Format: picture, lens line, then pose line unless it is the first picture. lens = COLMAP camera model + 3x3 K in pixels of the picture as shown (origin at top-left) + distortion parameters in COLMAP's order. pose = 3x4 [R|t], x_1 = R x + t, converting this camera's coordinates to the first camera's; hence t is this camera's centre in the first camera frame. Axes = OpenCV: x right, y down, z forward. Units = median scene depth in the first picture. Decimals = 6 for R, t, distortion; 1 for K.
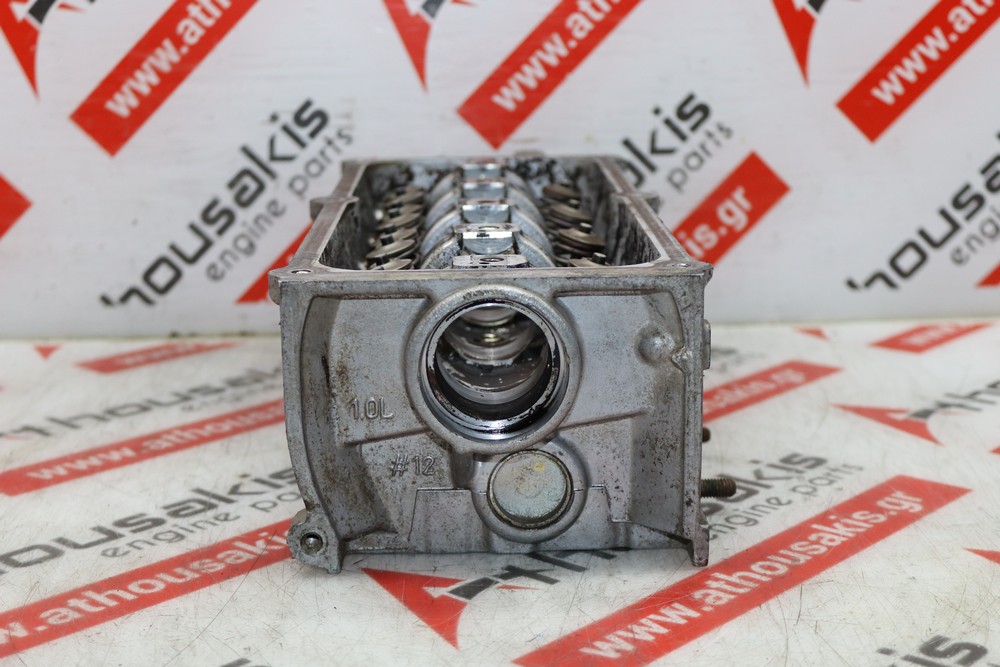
lens RADIAL K [[1579.4, 0, 498.9], [0, 1579.4, 333.6], [0, 0, 1]] dist [-0.033246, 0.000000]
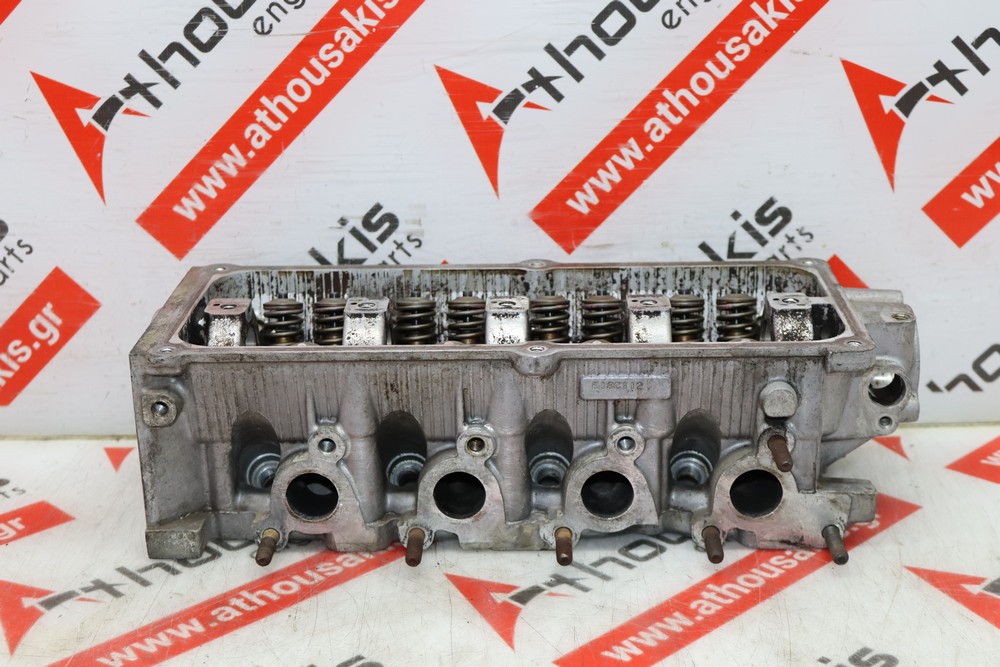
lens RADIAL K [[1579.4, 0, 500.5], [0, 1579.4, 339.3], [0, 0, 1]] dist [-0.033246, 0.000000]
pose [[0.998689, 0.011171, -0.049963, 0.005213], [-0.006113, 0.994943, 0.100254, -0.165230], [0.050831, -0.099818, 0.993707, 0.022351]]
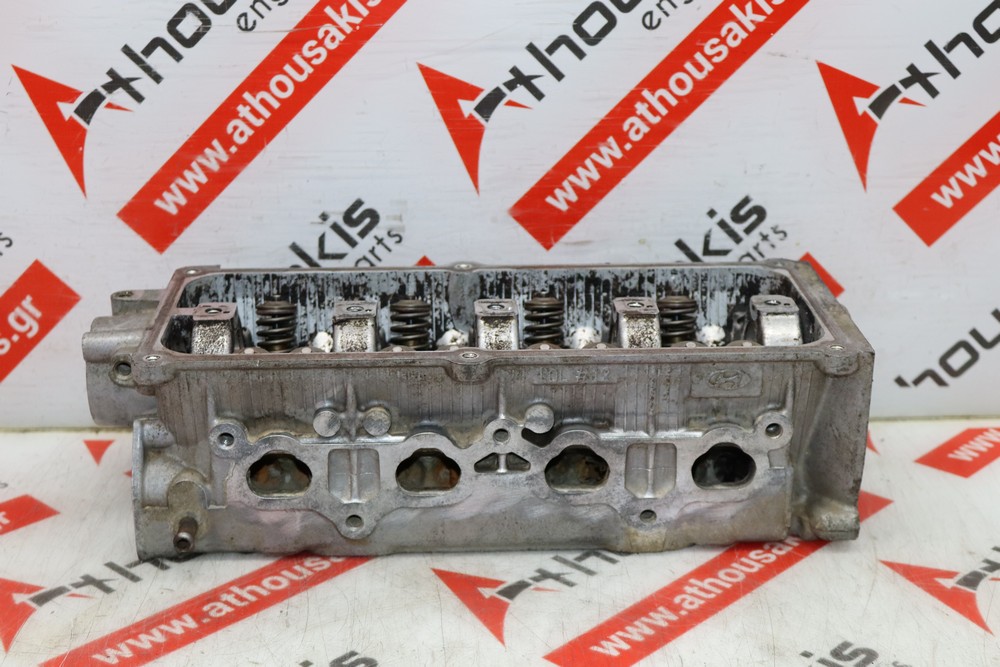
lens RADIAL K [[1579.4, 0, 498.9], [0, 1579.4, 339.2], [0, 0, 1]] dist [-0.033246, 0.000000]
pose [[0.999829, 0.015820, -0.009575, -0.022619], [-0.014593, 0.993030, 0.116951, -0.180415], [0.011358, -0.116791, 0.993092, 0.009926]]
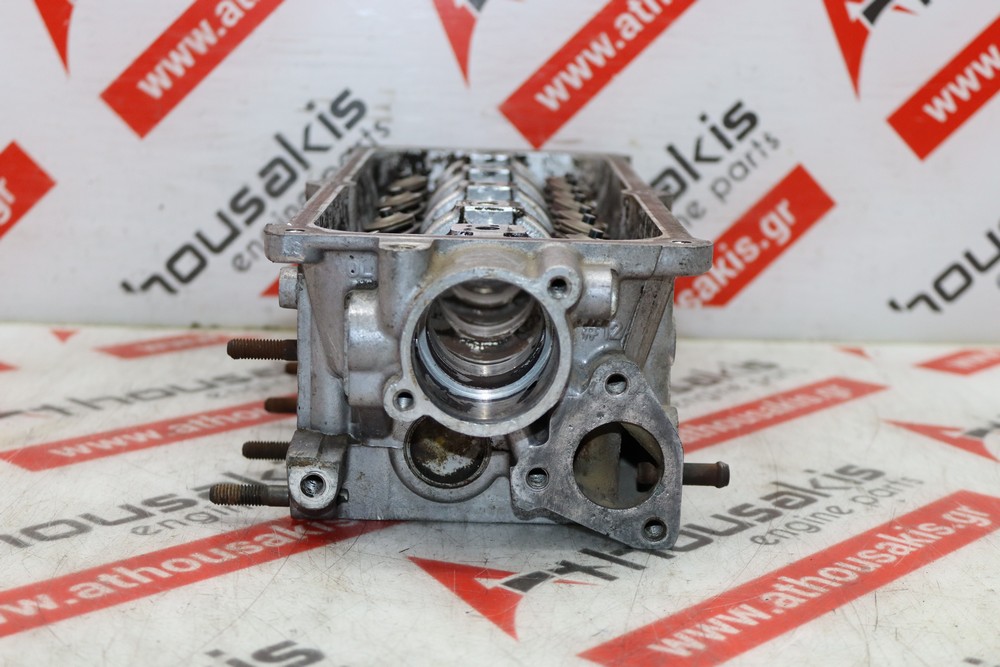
lens RADIAL K [[1579.4, 0, 498.1], [0, 1579.4, 333.7], [0, 0, 1]] dist [-0.033246, 0.000000]
pose [[0.998981, 0.044203, 0.009111, -0.030138], [-0.043954, 0.998697, -0.025927, 0.023546], [-0.010245, 0.025500, 0.999622, 0.031580]]
